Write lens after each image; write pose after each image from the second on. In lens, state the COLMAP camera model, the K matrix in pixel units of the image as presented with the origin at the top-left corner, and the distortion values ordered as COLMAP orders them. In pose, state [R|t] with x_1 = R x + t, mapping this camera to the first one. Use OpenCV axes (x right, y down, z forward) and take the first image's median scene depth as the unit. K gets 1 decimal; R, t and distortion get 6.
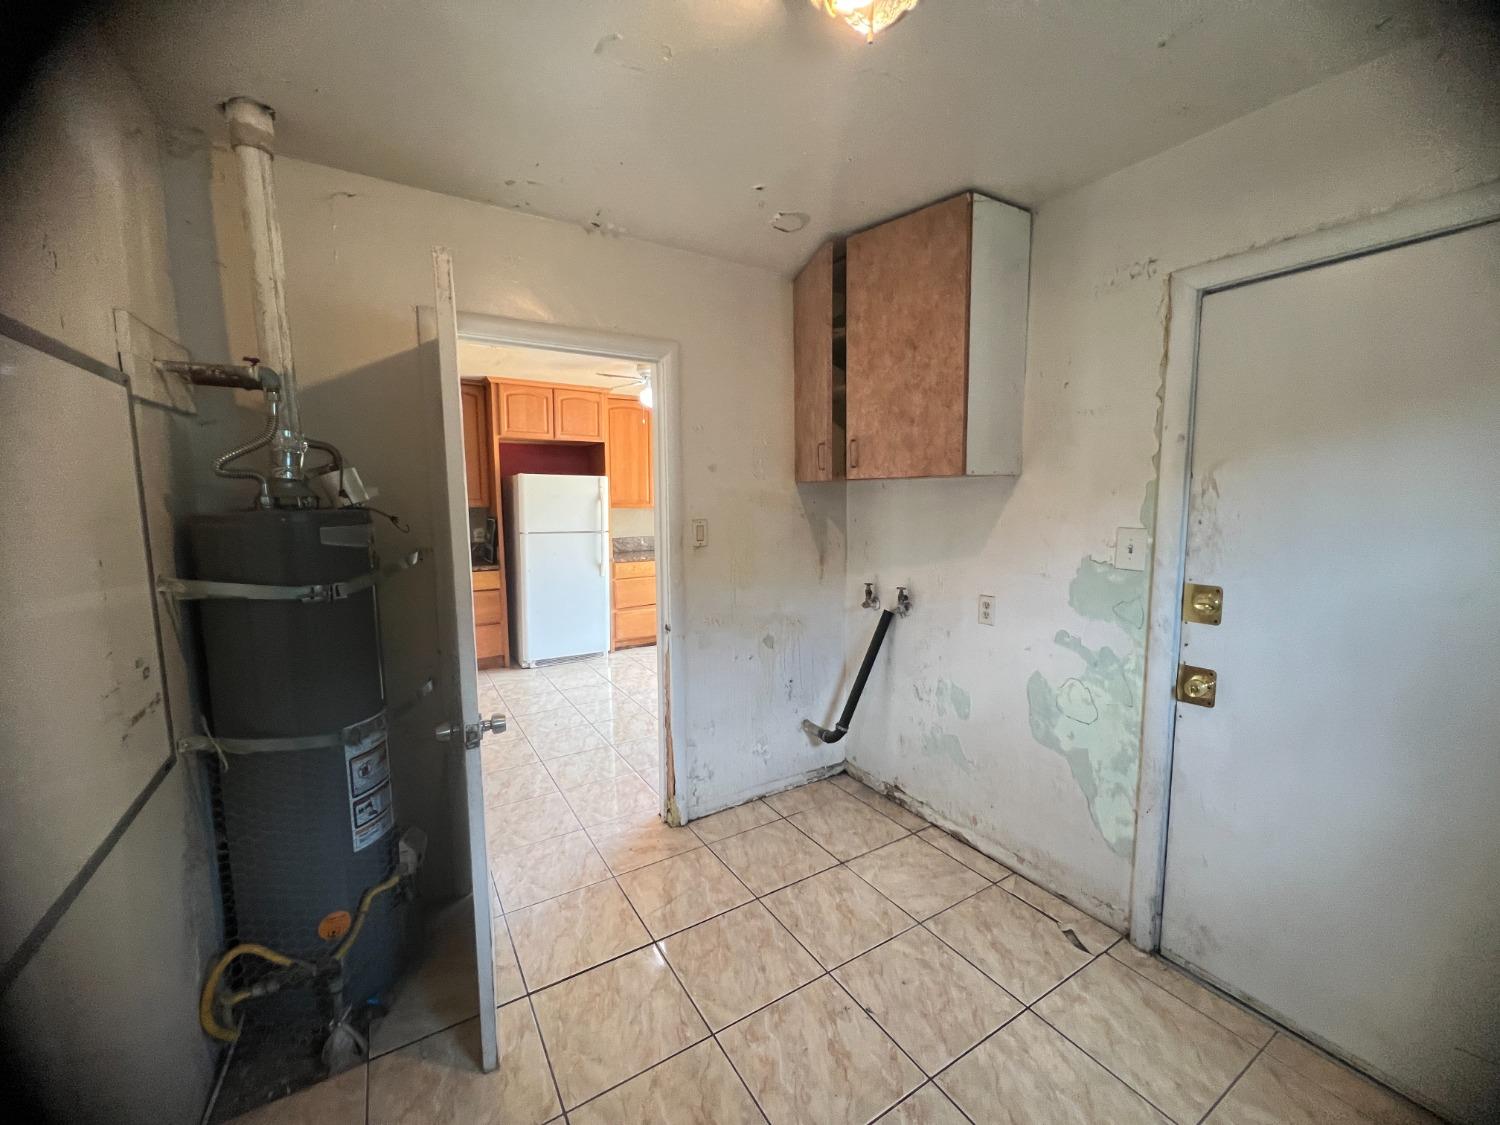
lens RADIAL K [[597.1, 0, 749.9], [0, 597.1, 561.1], [0, 0, 1]] dist [0.004122, 0.000059]
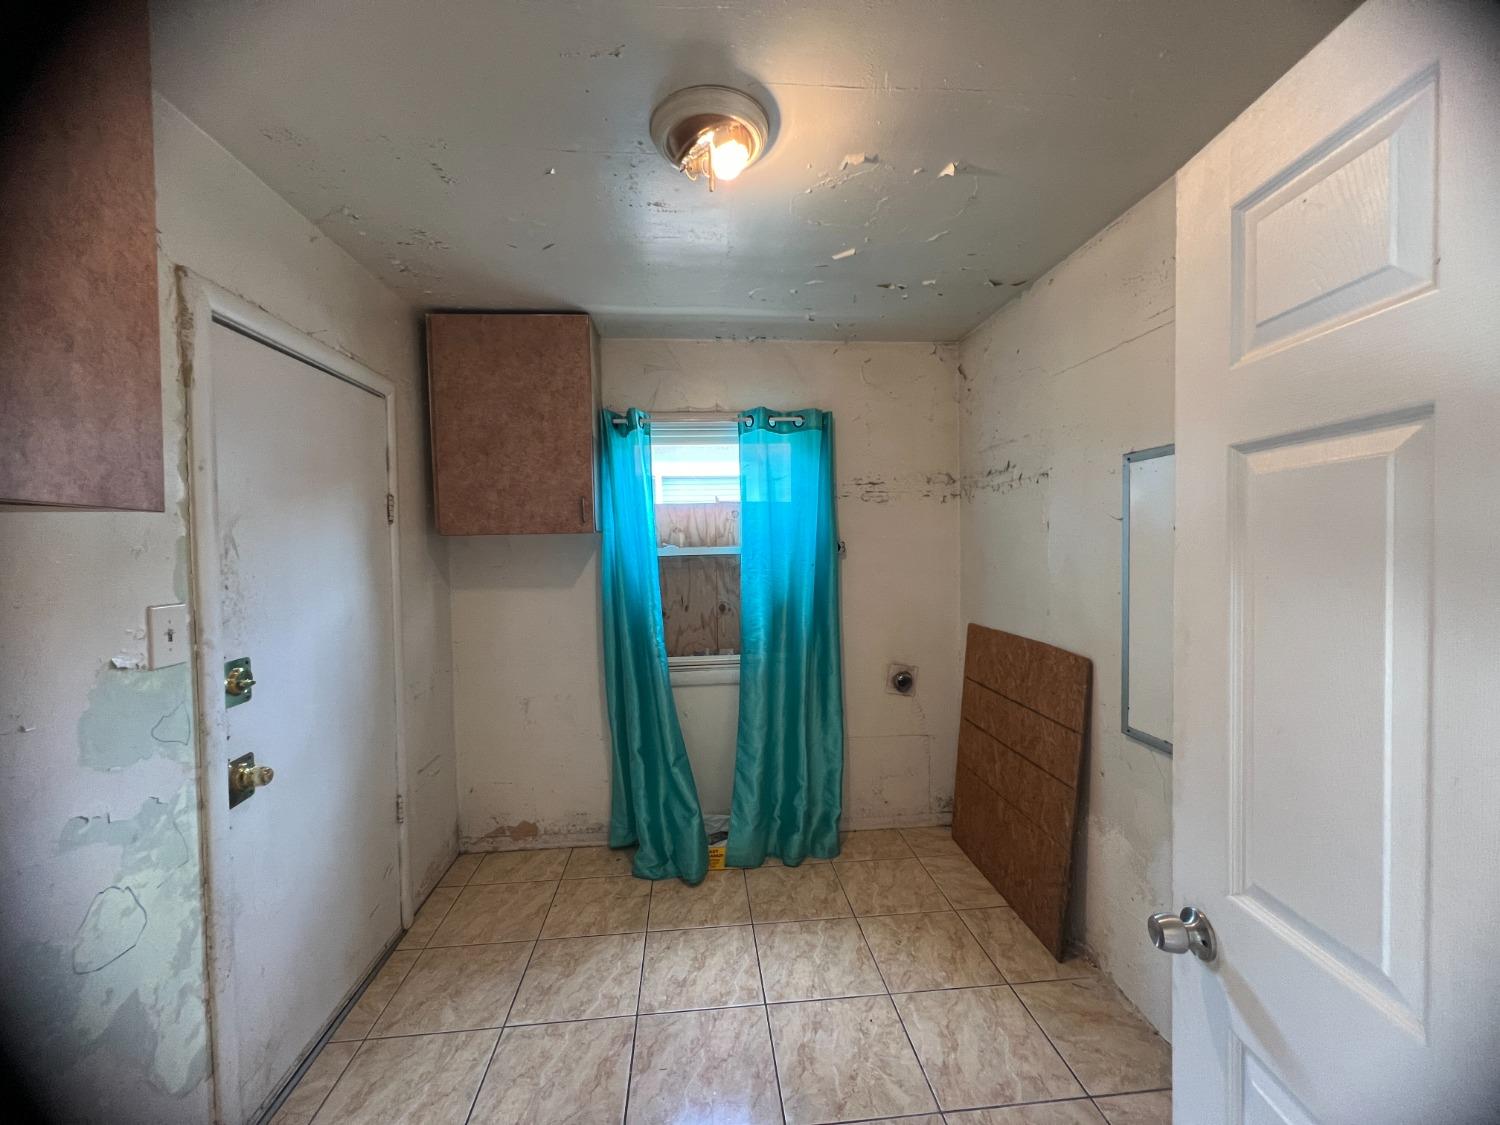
lens RADIAL K [[597.1, 0, 749.6], [0, 597.1, 564.4], [0, 0, 1]] dist [0.004122, 0.000059]
pose [[-0.896554, 0.003251, 0.442923, -0.251432], [0.064783, 0.990182, 0.123863, -0.139206], [-0.438172, 0.139743, -0.887962, 1.285452]]
